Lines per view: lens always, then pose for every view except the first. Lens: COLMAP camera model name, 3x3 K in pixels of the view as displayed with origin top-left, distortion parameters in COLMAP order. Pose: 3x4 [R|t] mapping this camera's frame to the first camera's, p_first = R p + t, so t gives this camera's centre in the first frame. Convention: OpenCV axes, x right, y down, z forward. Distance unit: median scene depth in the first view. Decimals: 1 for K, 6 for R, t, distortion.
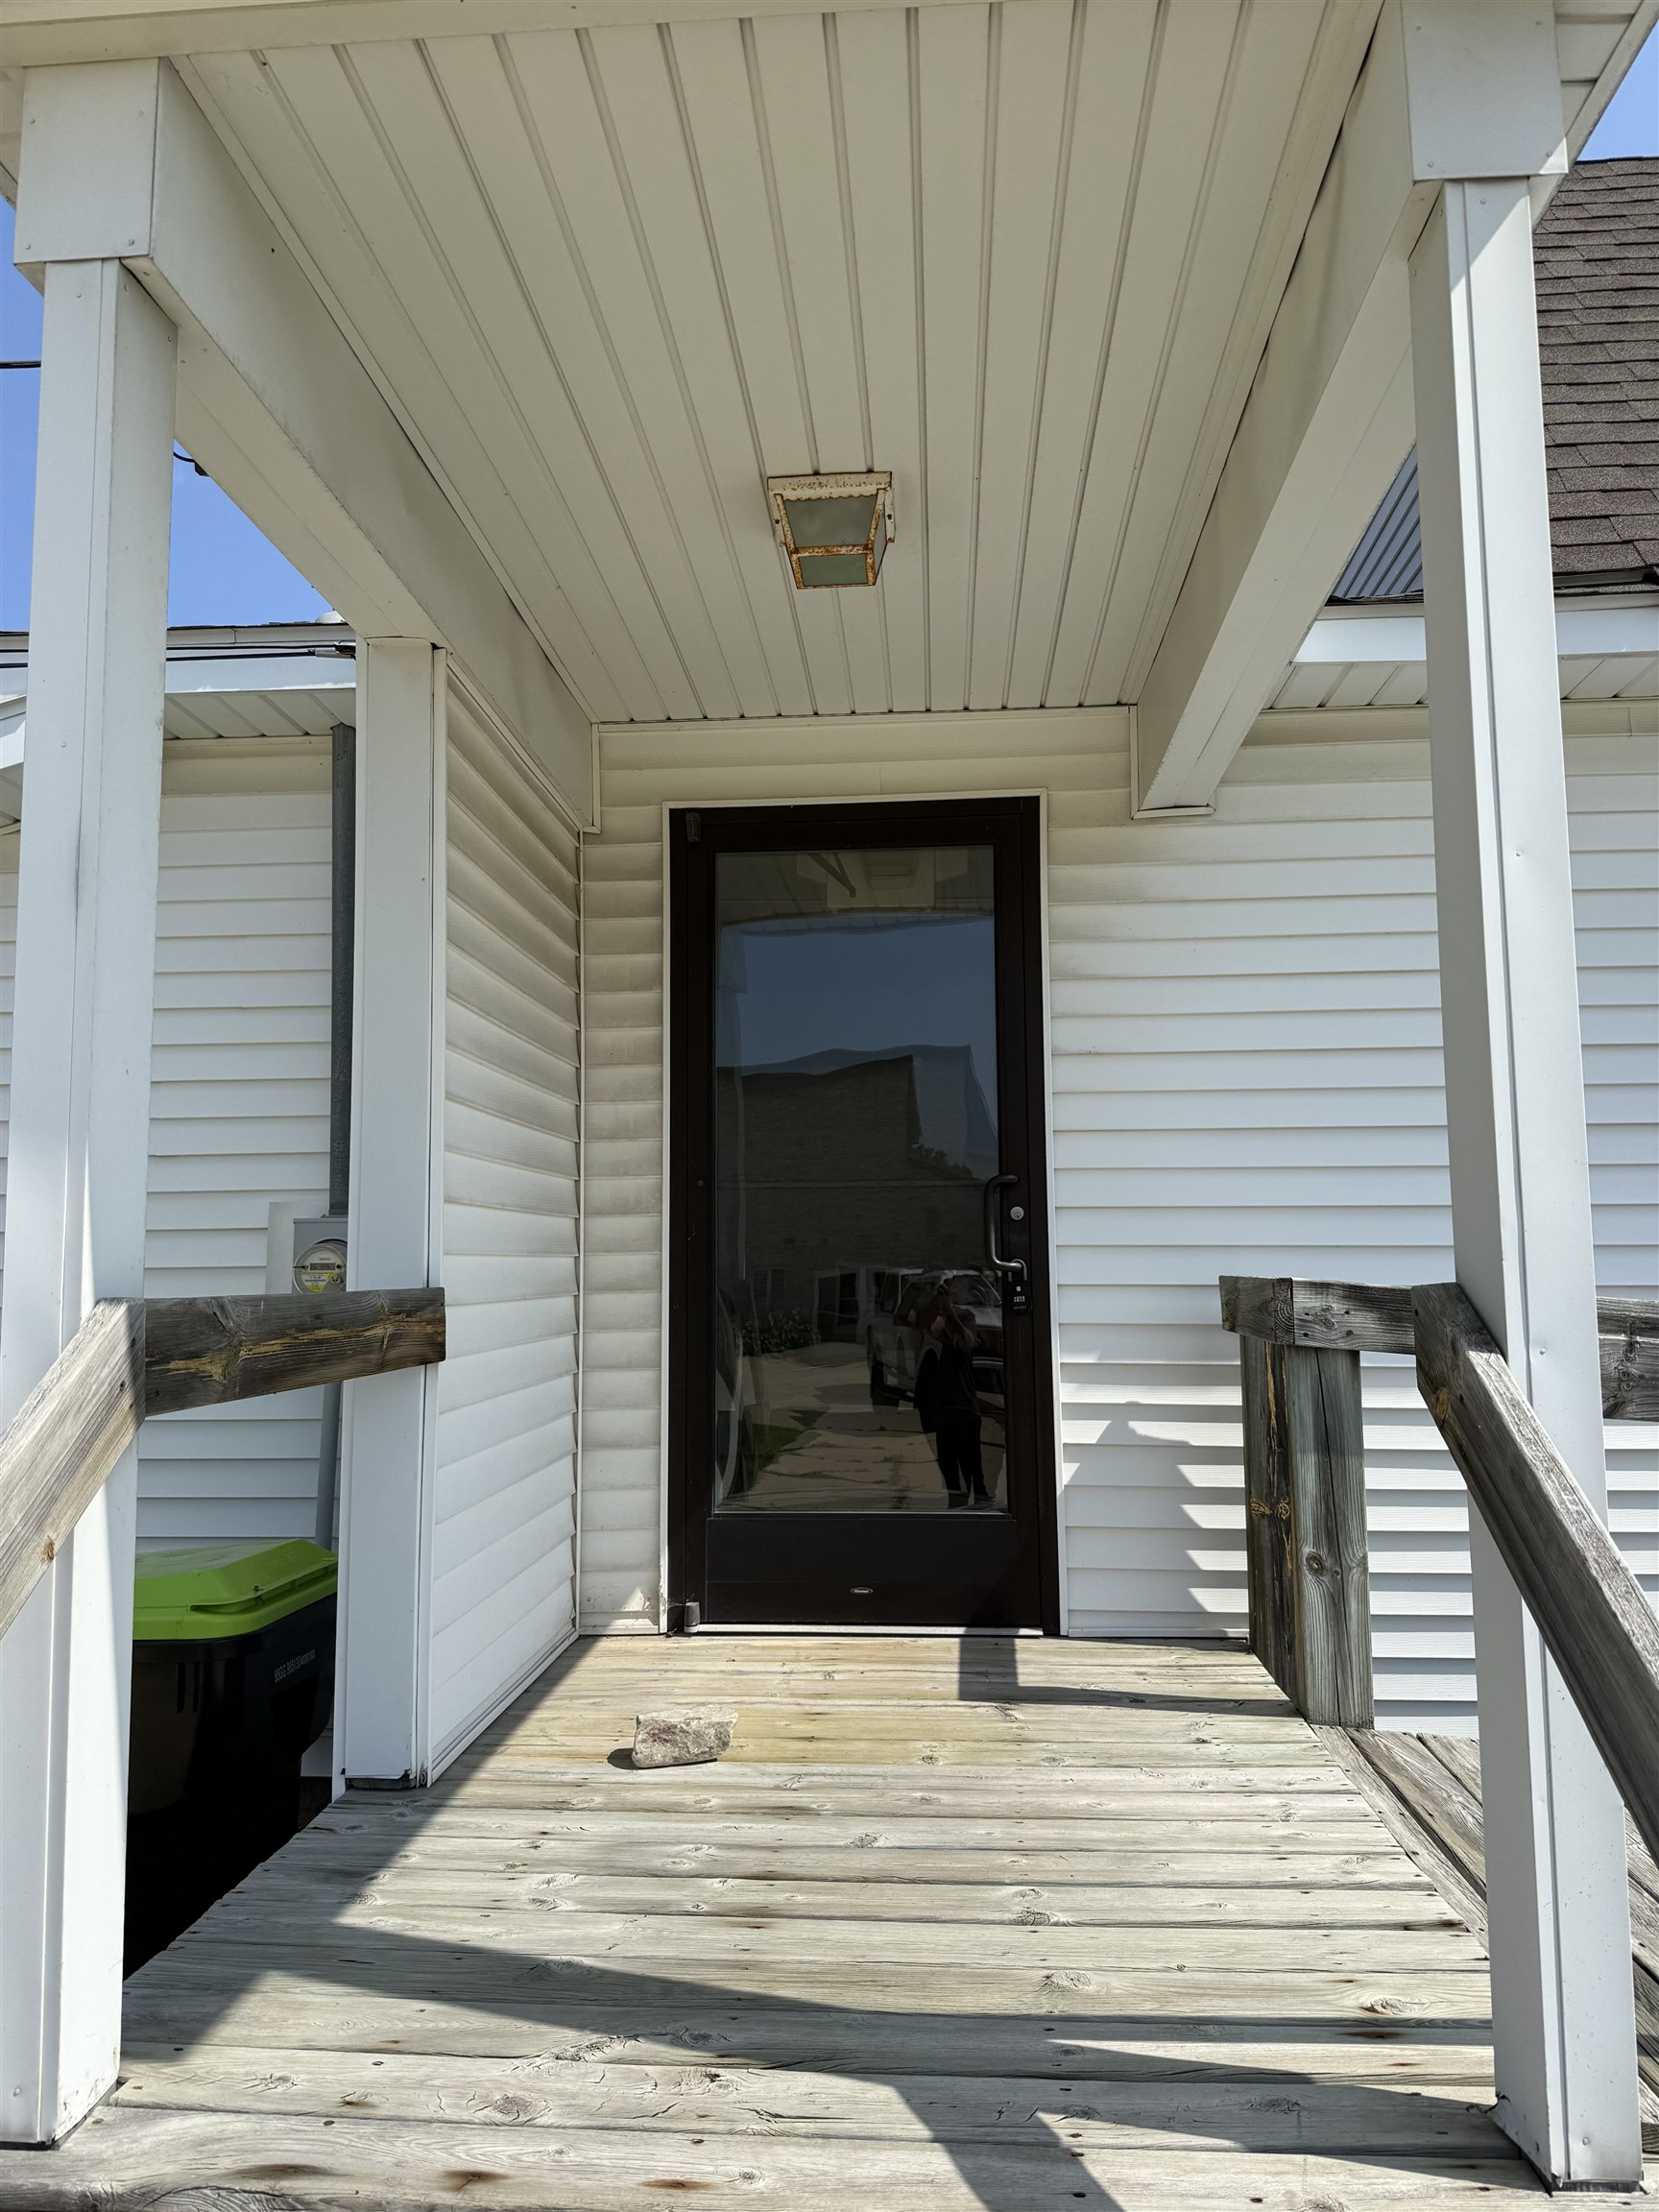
lens RADIAL K [[1552.8, 0, 822.0], [0, 1552.8, 1114.4], [0, 0, 1]] dist [0.059138, -0.063701]
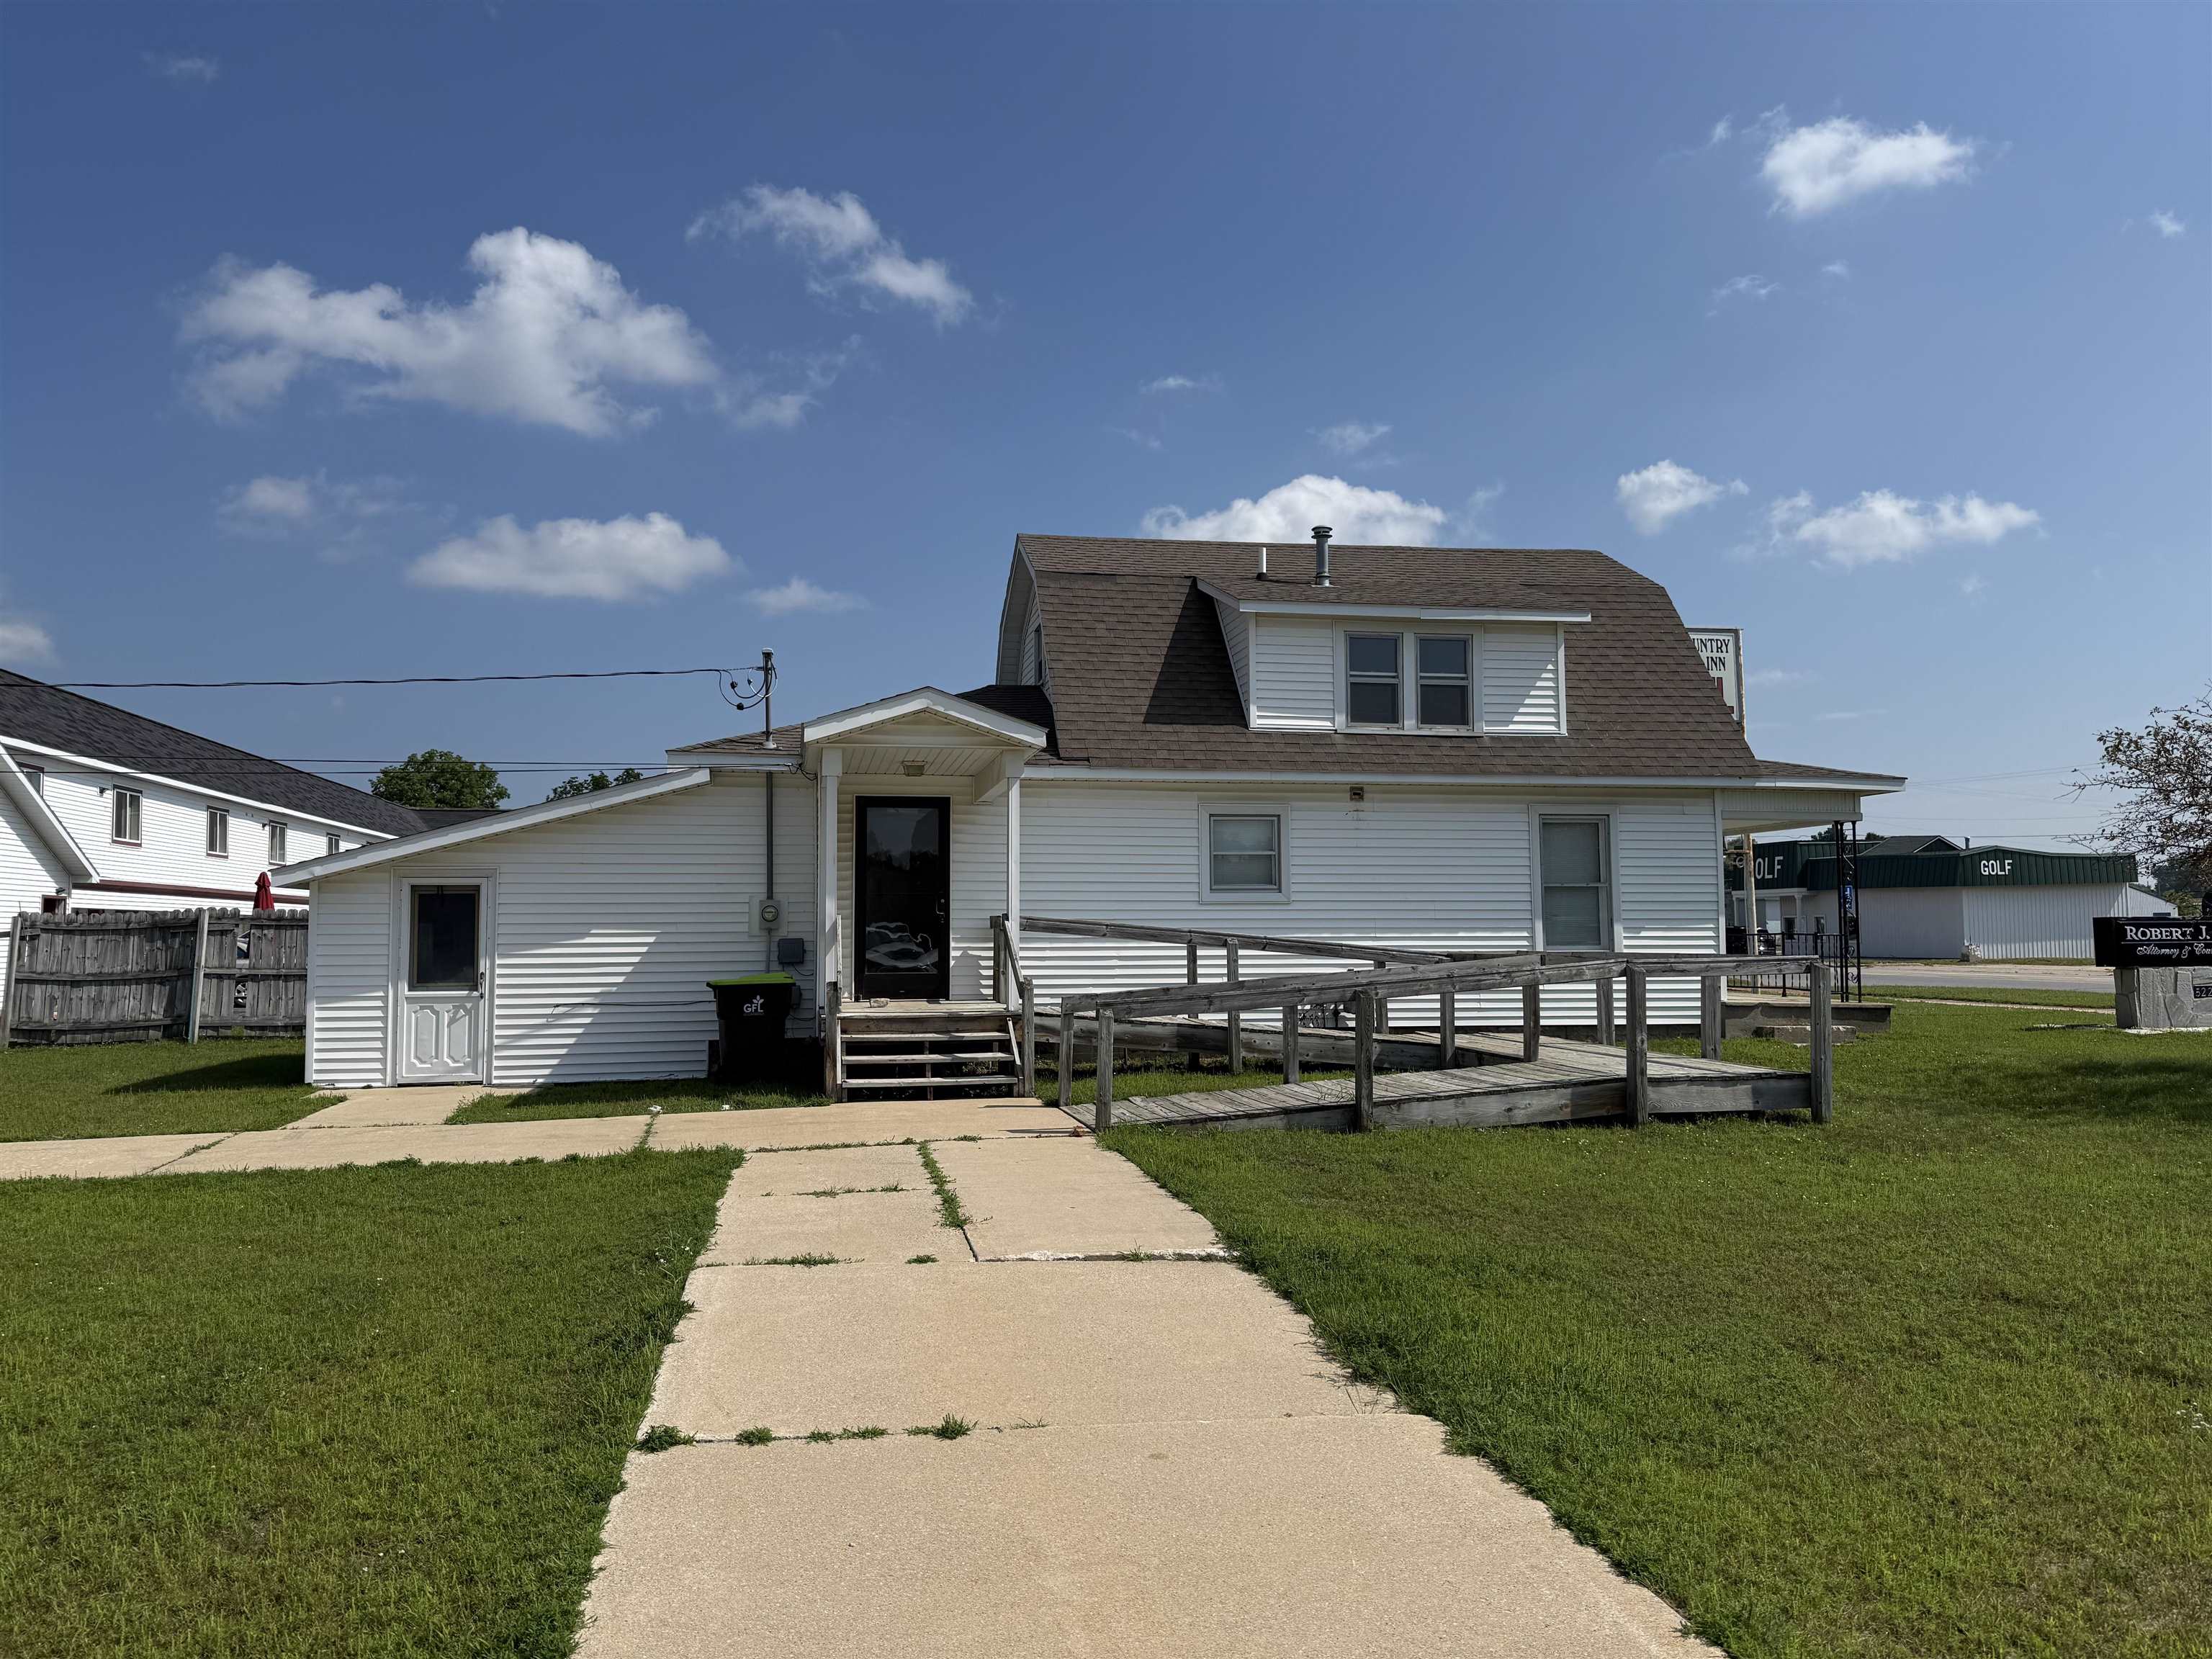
lens RADIAL K [[1552.8, 0, 1101.3], [0, 1552.8, 832.3], [0, 0, 1]] dist [0.059138, -0.063701]
pose [[0.969844, 0.022830, 0.242655, -0.476235], [-0.029701, 0.999254, 0.024693, -0.236637], [-0.241910, -0.031156, 0.969798, -3.137199]]
